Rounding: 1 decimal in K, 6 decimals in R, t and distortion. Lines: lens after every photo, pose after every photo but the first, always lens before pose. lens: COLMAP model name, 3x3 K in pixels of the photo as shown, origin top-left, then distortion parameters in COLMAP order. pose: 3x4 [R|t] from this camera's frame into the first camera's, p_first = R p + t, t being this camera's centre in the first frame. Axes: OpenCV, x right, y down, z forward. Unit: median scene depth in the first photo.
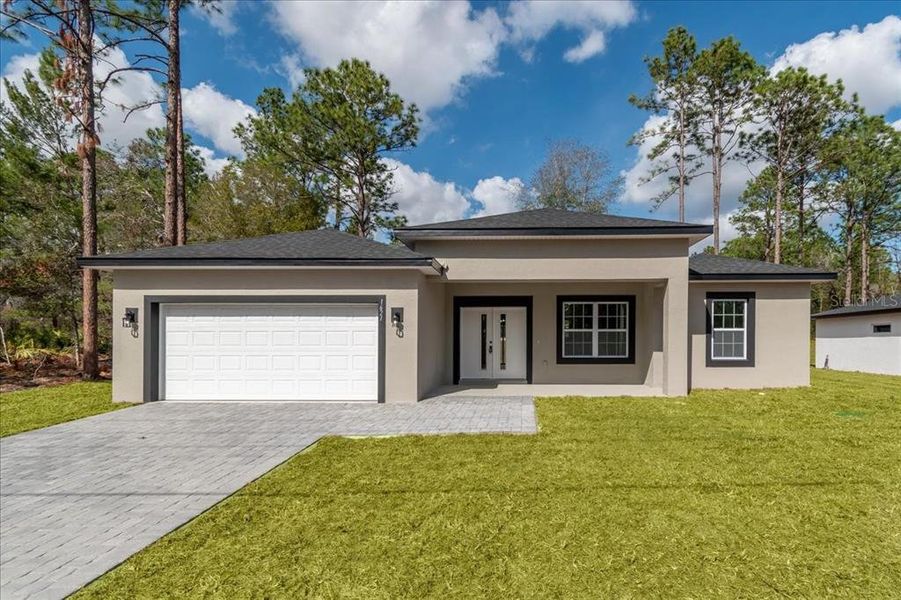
lens RADIAL K [[424.9, 0, 501.1], [0, 424.9, 343.3], [0, 0, 1]] dist [0.002981, -0.001330]
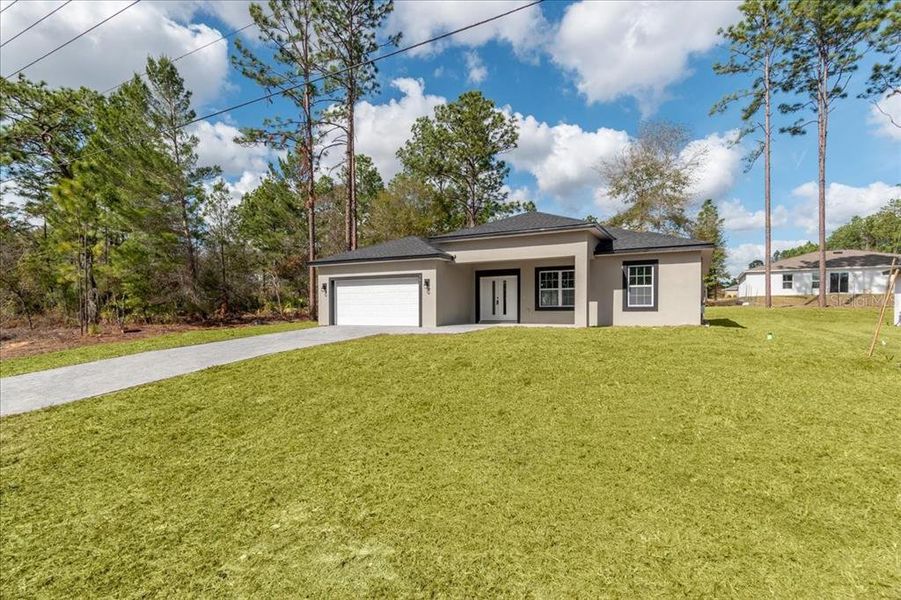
lens RADIAL K [[424.9, 0, 463.5], [0, 424.9, 315.1], [0, 0, 1]] dist [0.002981, -0.001330]
pose [[0.903679, 0.002210, -0.428205, 0.565125], [0.000745, 0.999977, 0.006733, 0.053102], [0.428210, -0.006403, 0.903657, -0.533858]]
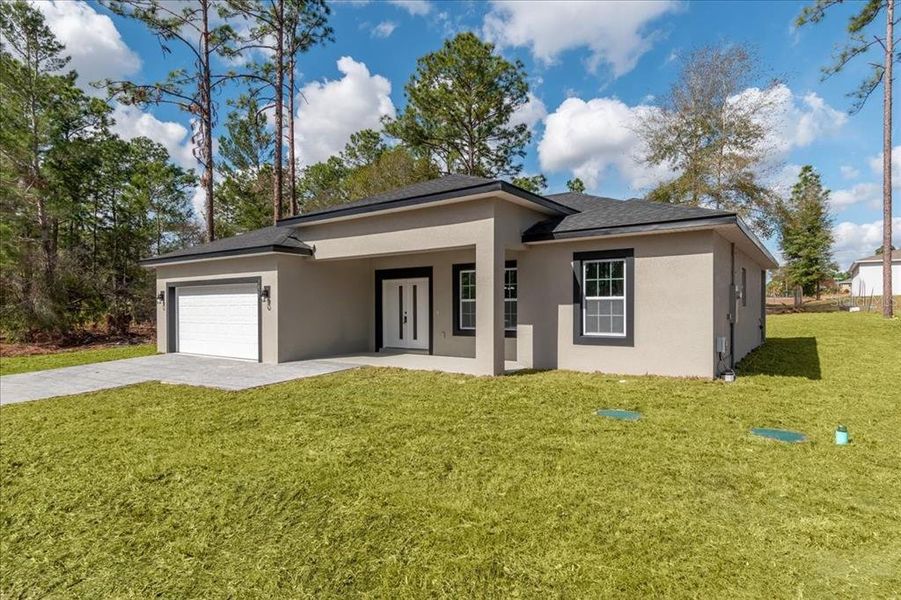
lens RADIAL K [[483.1, 0, 459.1], [0, 483.1, 298.6], [0, 0, 1]] dist [0.002080, -0.002012]
pose [[0.838937, -0.014078, -0.544046, 0.736452], [0.000057, 0.999668, -0.025779, -0.007204], [0.544228, 0.021596, 0.838659, 0.093487]]
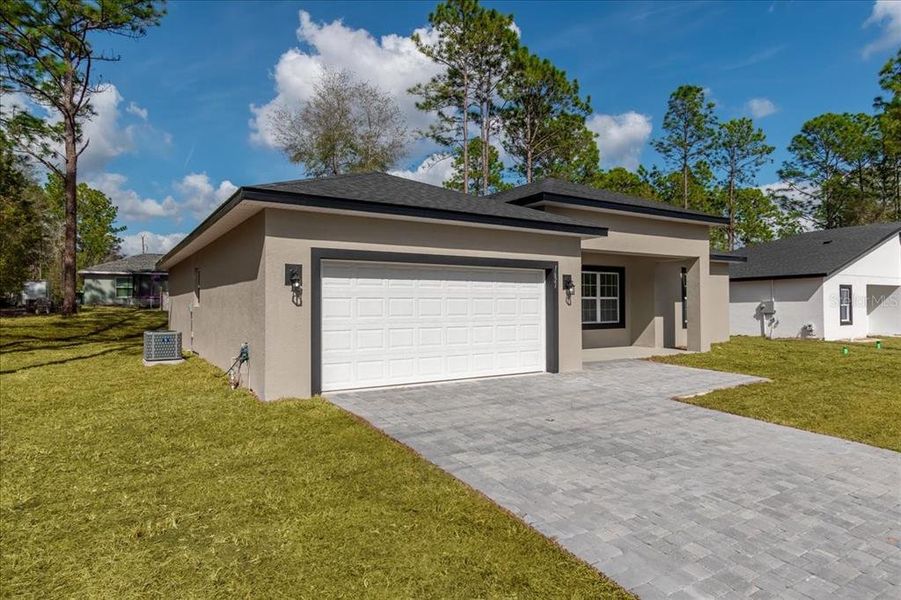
lens RADIAL K [[527.7, 0, 443.9], [0, 527.7, 302.6], [0, 0, 1]] dist [0.004918, -0.001422]
pose [[0.825192, -0.002086, 0.564849, -0.866314], [0.013919, 0.999765, -0.016642, -0.002030], [-0.564682, 0.021595, 0.825026, 0.113278]]
